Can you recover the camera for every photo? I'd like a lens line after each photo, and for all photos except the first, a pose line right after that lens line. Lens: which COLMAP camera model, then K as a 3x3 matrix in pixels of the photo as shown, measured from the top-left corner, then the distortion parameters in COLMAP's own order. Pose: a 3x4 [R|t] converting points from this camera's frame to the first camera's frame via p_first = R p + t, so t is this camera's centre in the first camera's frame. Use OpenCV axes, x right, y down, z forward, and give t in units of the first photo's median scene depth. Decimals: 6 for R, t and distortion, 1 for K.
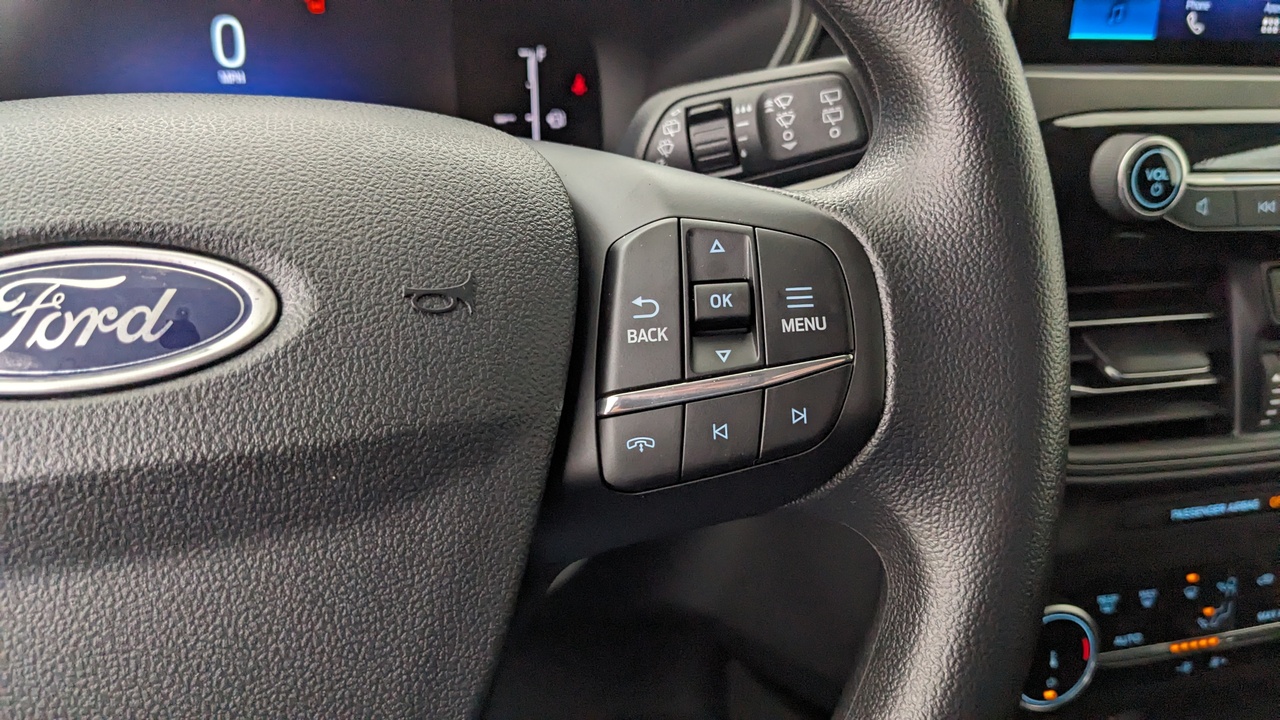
lens RADIAL K [[1062.9, 0, 635.6], [0, 1062.9, 346.9], [0, 0, 1]] dist [0.063652, -0.107792]
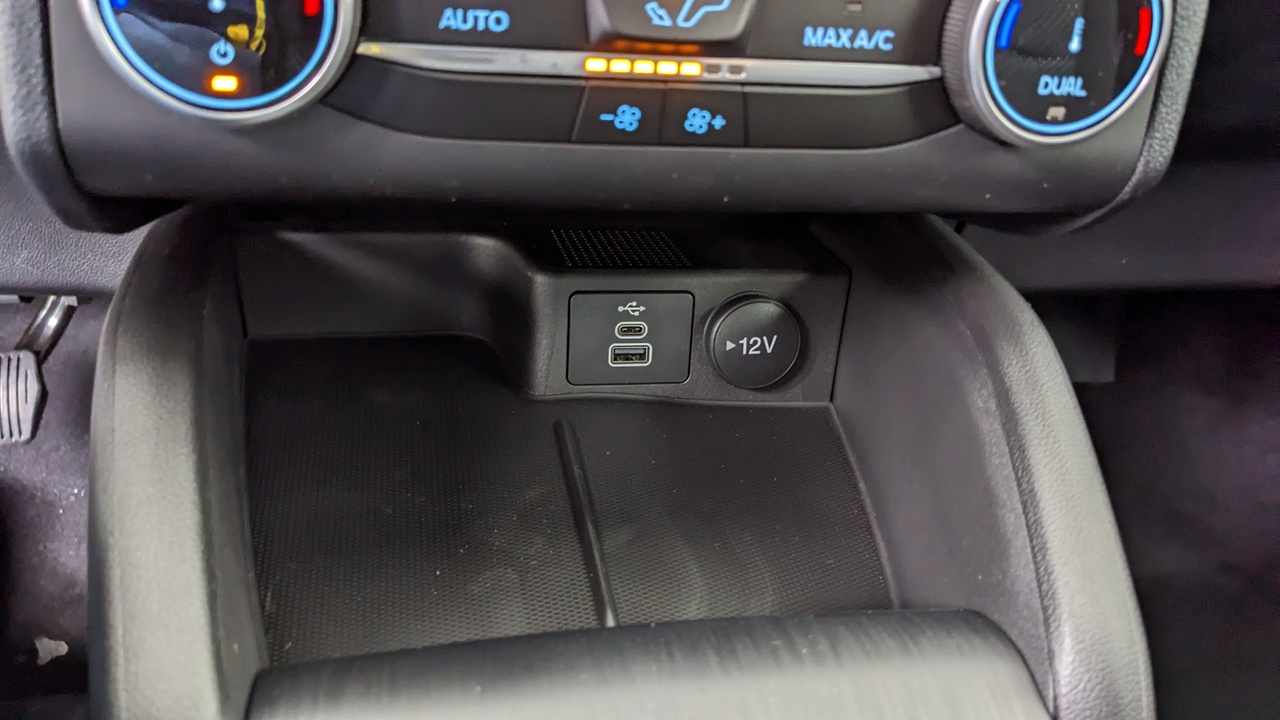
lens RADIAL K [[1062.9, 0, 644.9], [0, 1062.9, 355.1], [0, 0, 1]] dist [0.063652, -0.107792]
pose [[0.993616, 0.110227, -0.024038, 0.609129], [-0.102174, 0.969555, 0.222538, 0.329536], [0.047836, -0.218661, 0.974628, 0.569030]]
